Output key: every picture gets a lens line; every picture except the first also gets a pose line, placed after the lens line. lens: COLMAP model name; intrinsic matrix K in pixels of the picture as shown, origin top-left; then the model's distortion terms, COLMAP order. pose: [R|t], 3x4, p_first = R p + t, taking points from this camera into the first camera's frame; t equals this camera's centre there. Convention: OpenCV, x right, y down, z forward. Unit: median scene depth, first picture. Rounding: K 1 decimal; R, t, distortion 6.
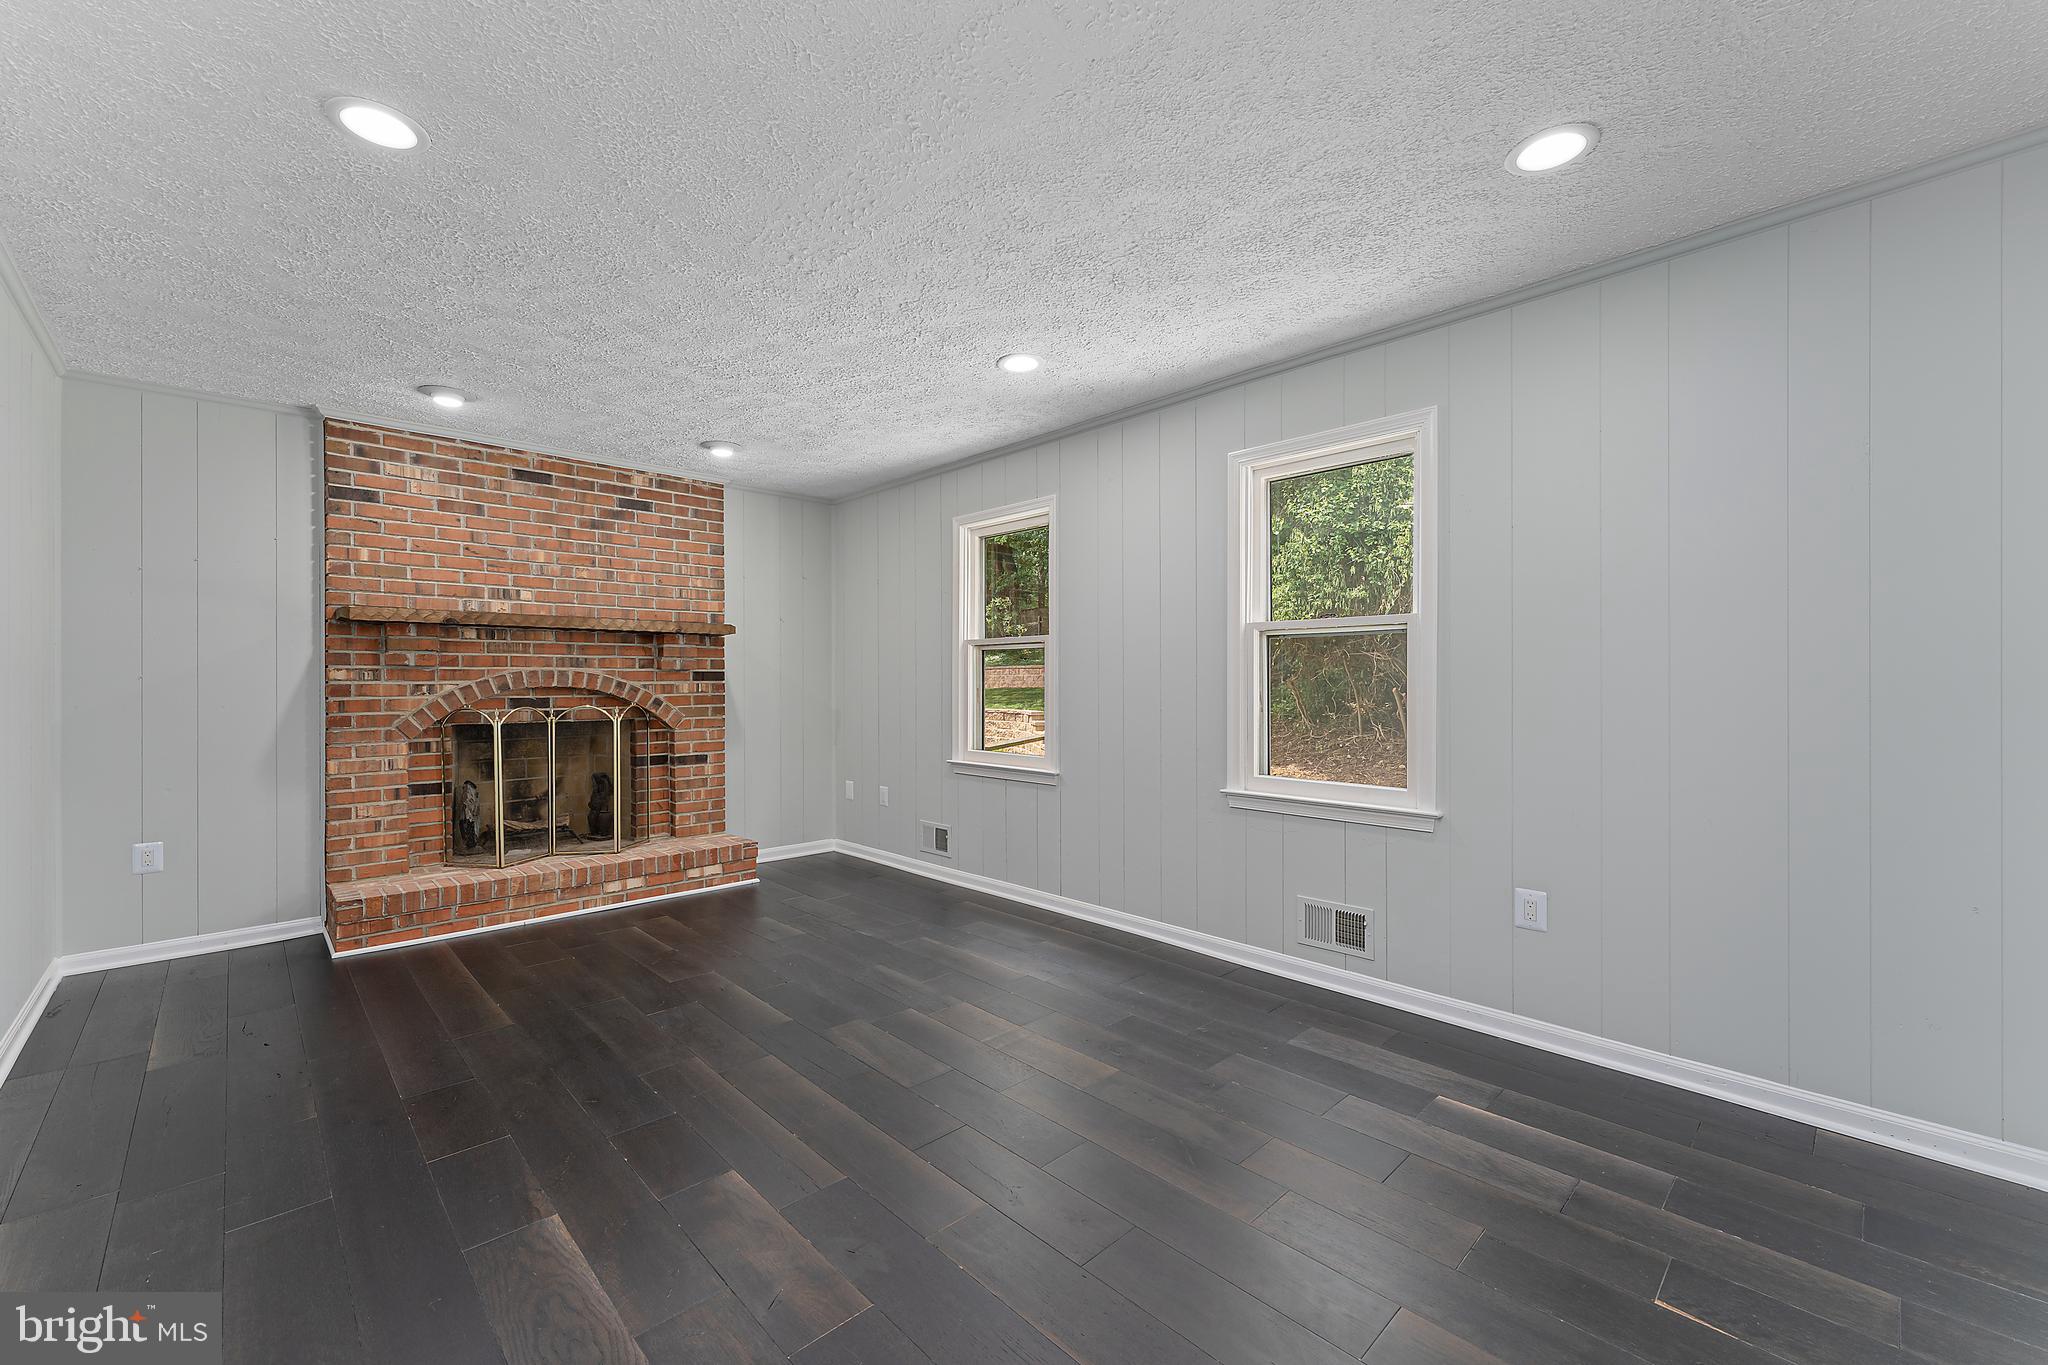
lens RADIAL K [[823.2, 0, 1028.6], [0, 823.2, 691.0], [0, 0, 1]] dist [-0.000147, -0.000317]
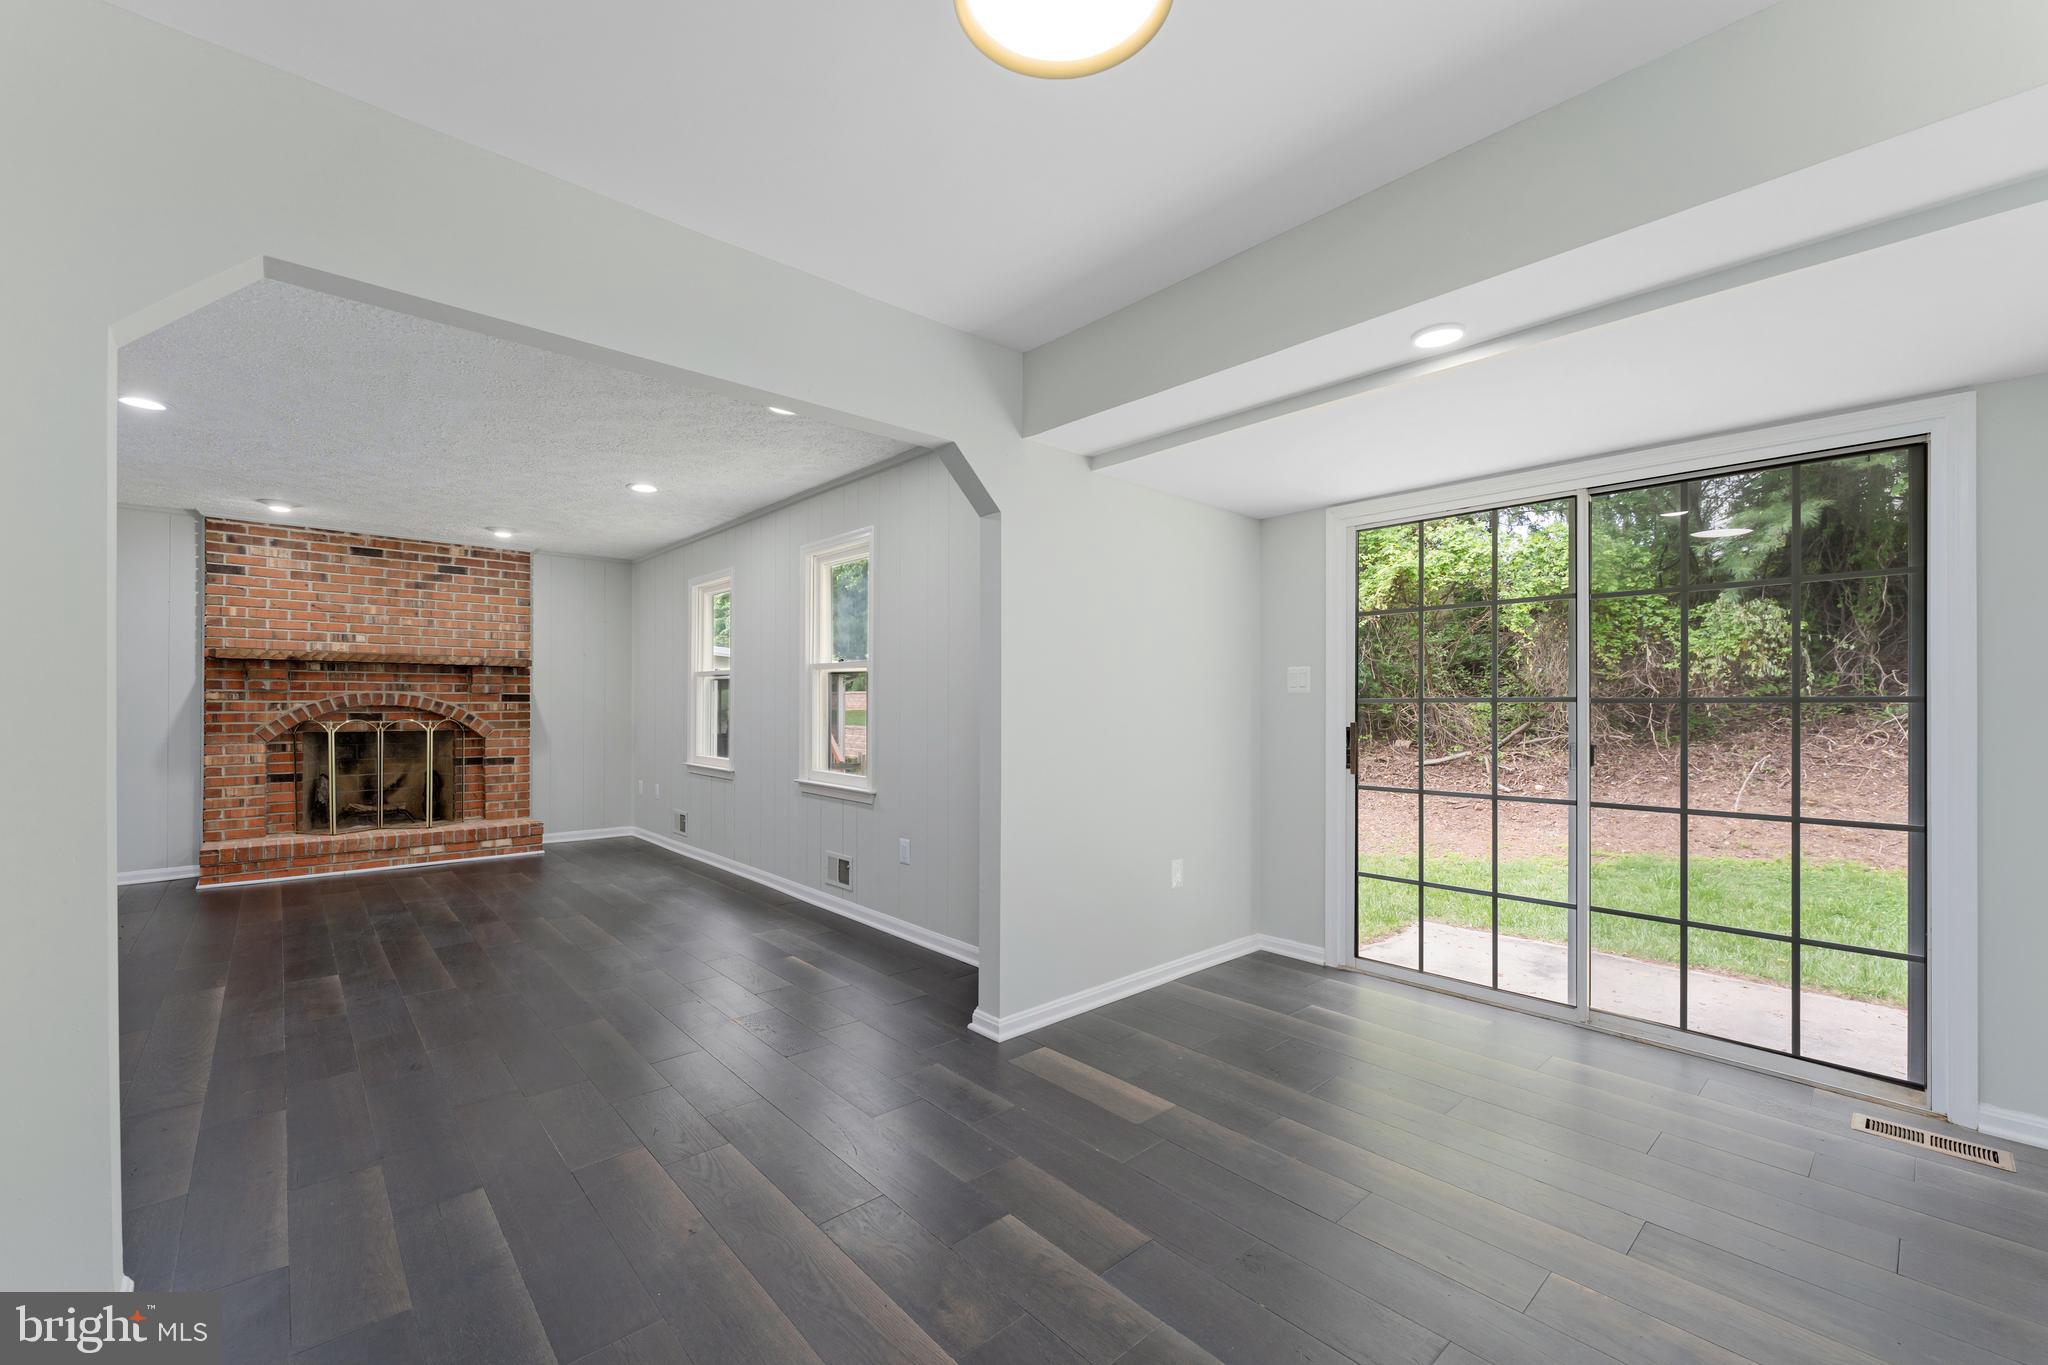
lens RADIAL K [[823.2, 0, 1021.4], [0, 823.2, 710.5], [0, 0, 1]] dist [-0.000147, -0.000317]
pose [[0.999513, 0.006613, -0.030492, 0.540802], [-0.006710, 0.999973, -0.003077, 0.000616], [0.030471, 0.003280, 0.999530, -0.342872]]
